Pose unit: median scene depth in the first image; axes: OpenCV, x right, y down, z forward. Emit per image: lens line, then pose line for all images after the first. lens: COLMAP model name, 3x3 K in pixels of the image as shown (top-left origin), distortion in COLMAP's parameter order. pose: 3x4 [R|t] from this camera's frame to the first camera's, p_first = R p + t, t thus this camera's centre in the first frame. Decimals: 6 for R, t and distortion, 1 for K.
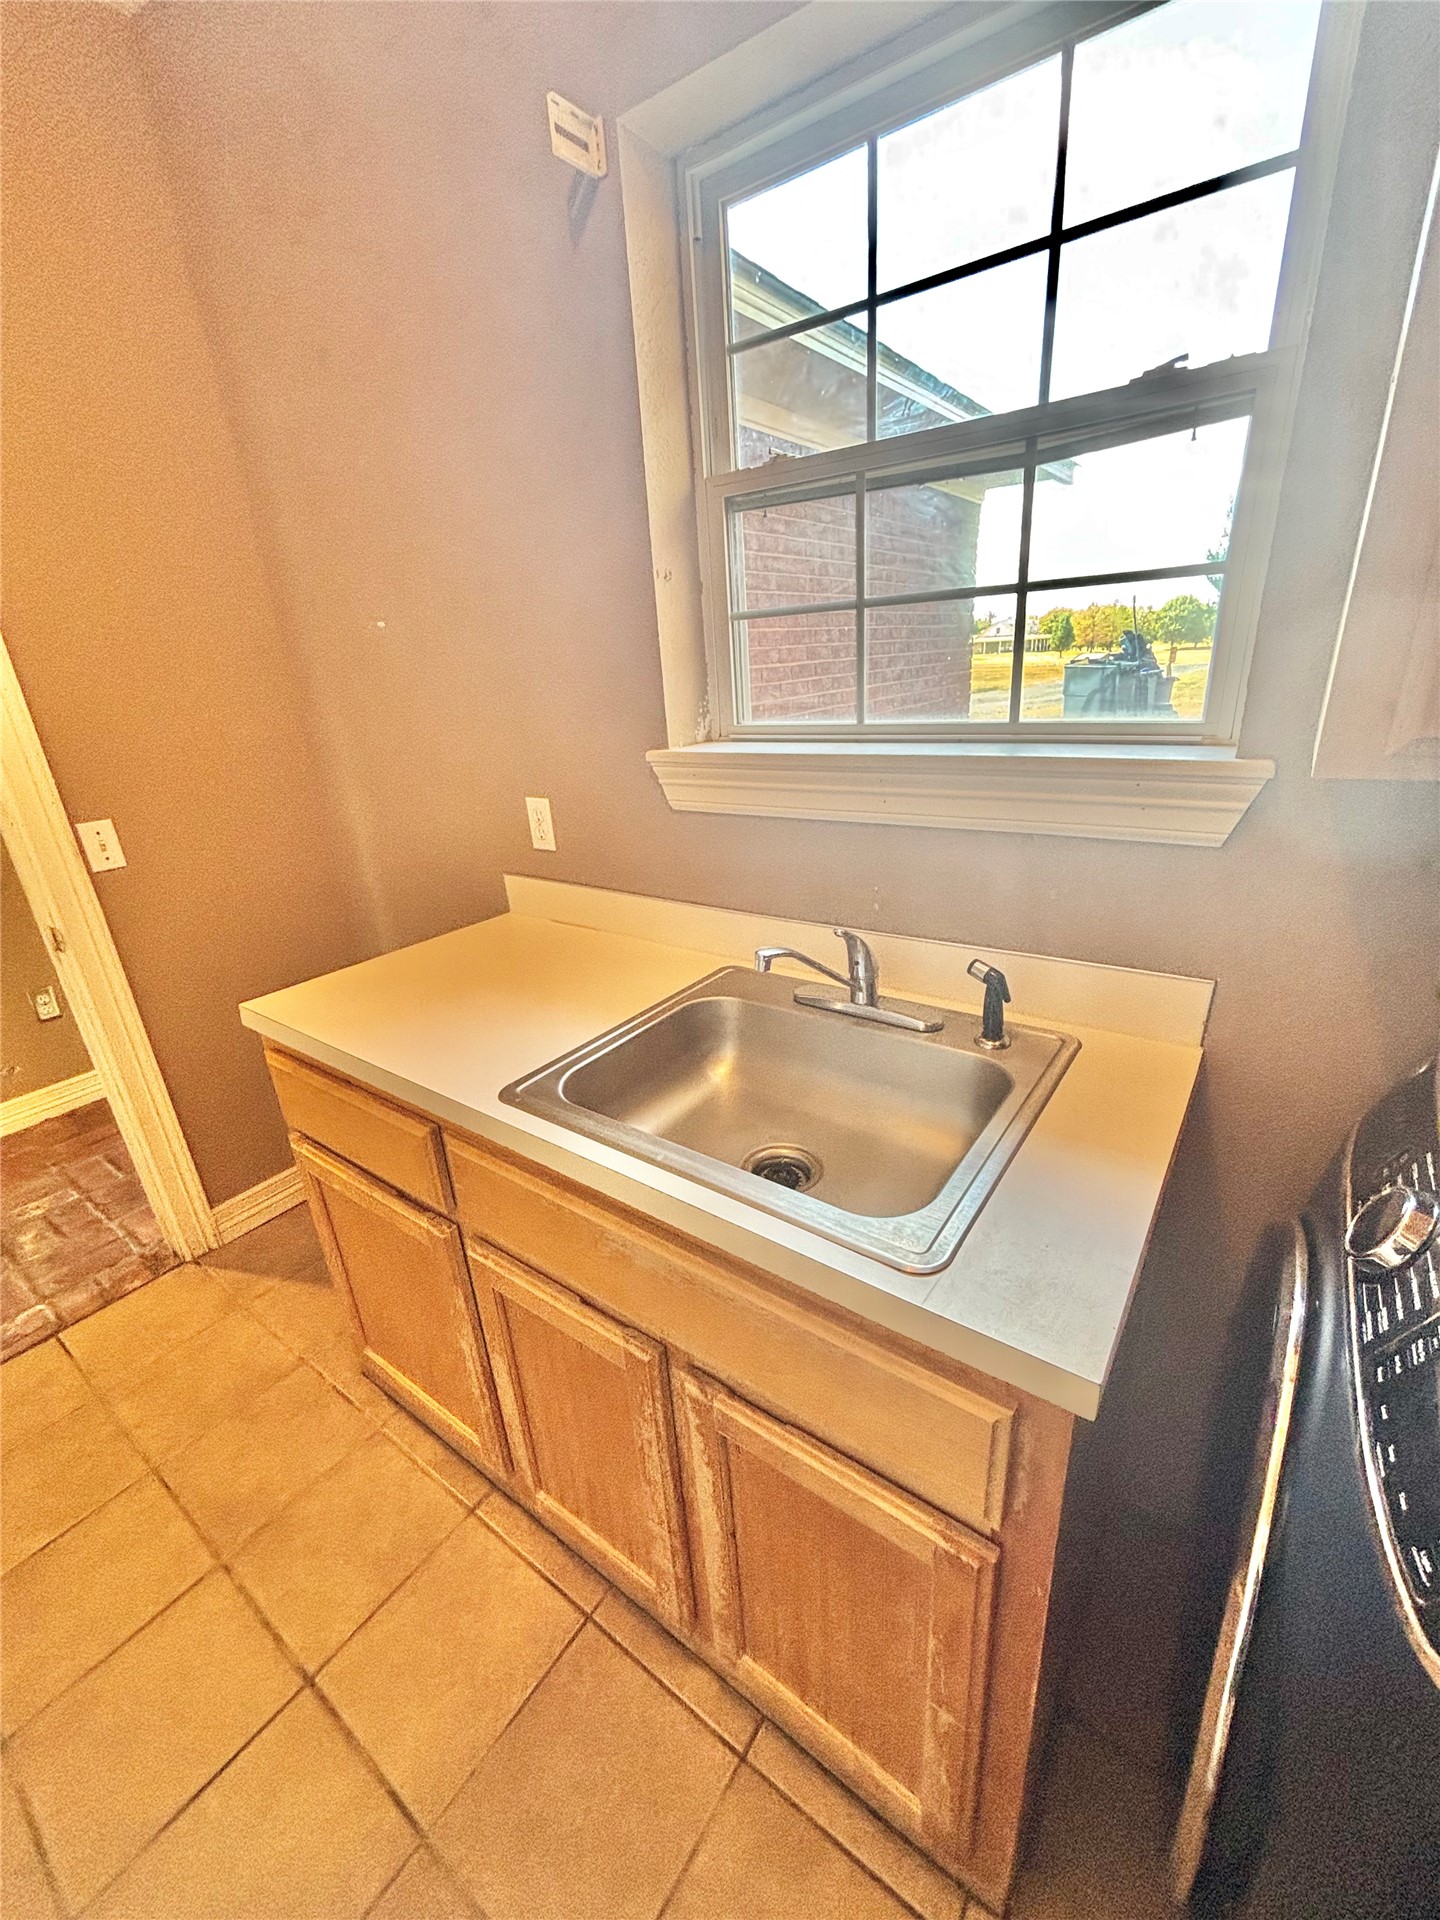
lens RADIAL K [[775.1, 0, 732.1], [0, 775.1, 952.2], [0, 0, 1]] dist [-0.000048, -0.000457]
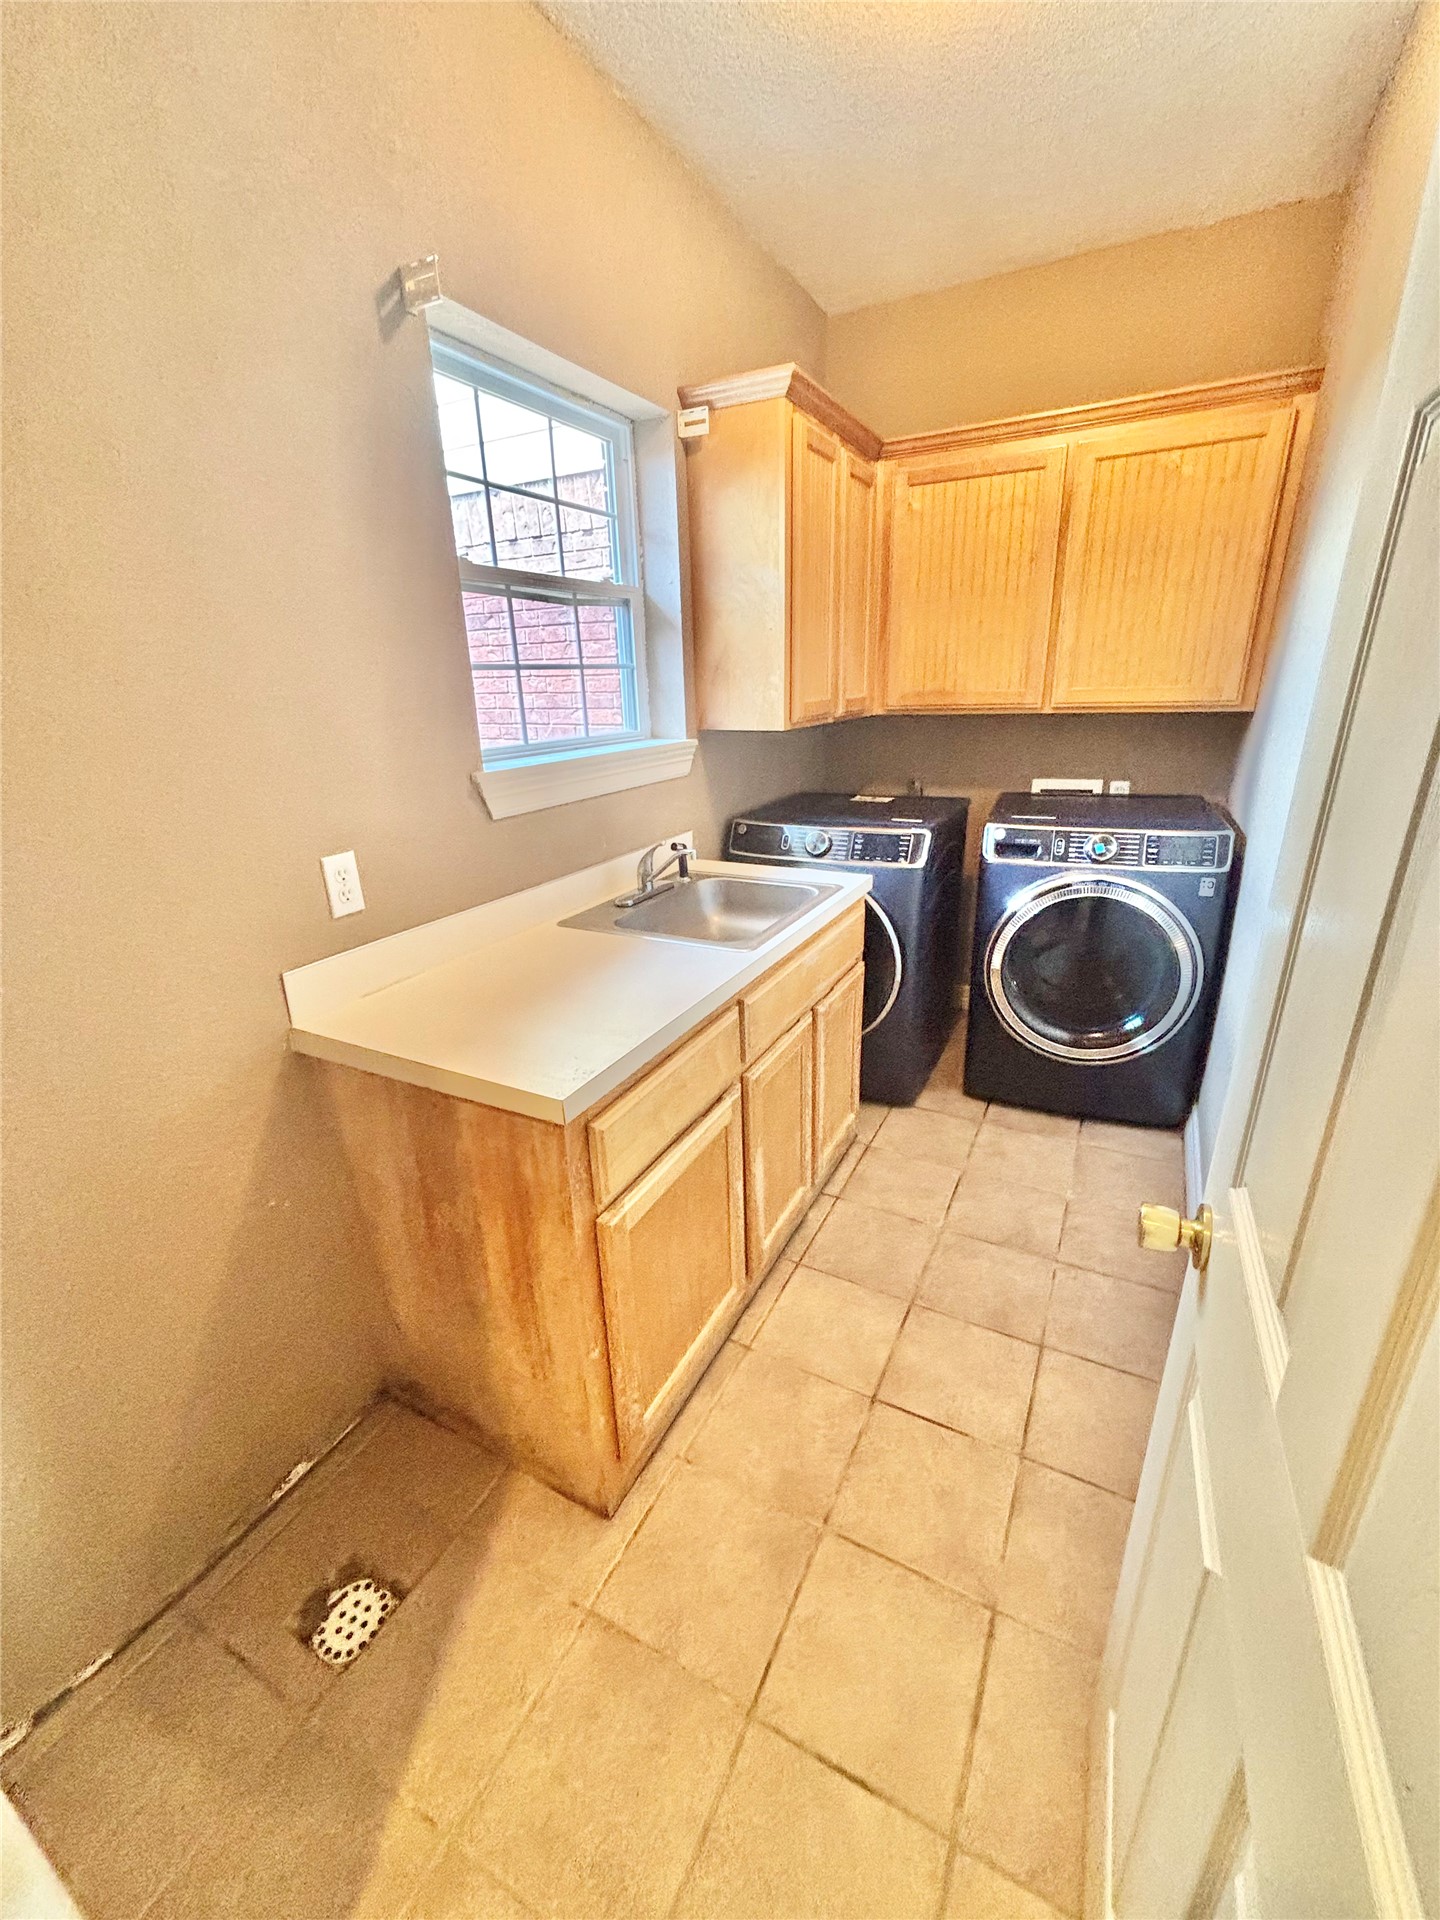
lens RADIAL K [[775.1, 0, 729.2], [0, 775.1, 966.8], [0, 0, 1]] dist [-0.000048, -0.000457]
pose [[-0.145834, -0.282270, 0.948186, -1.334177], [0.380258, 0.868812, 0.317126, -0.230231], [-0.913311, 0.406803, -0.019367, 0.783692]]
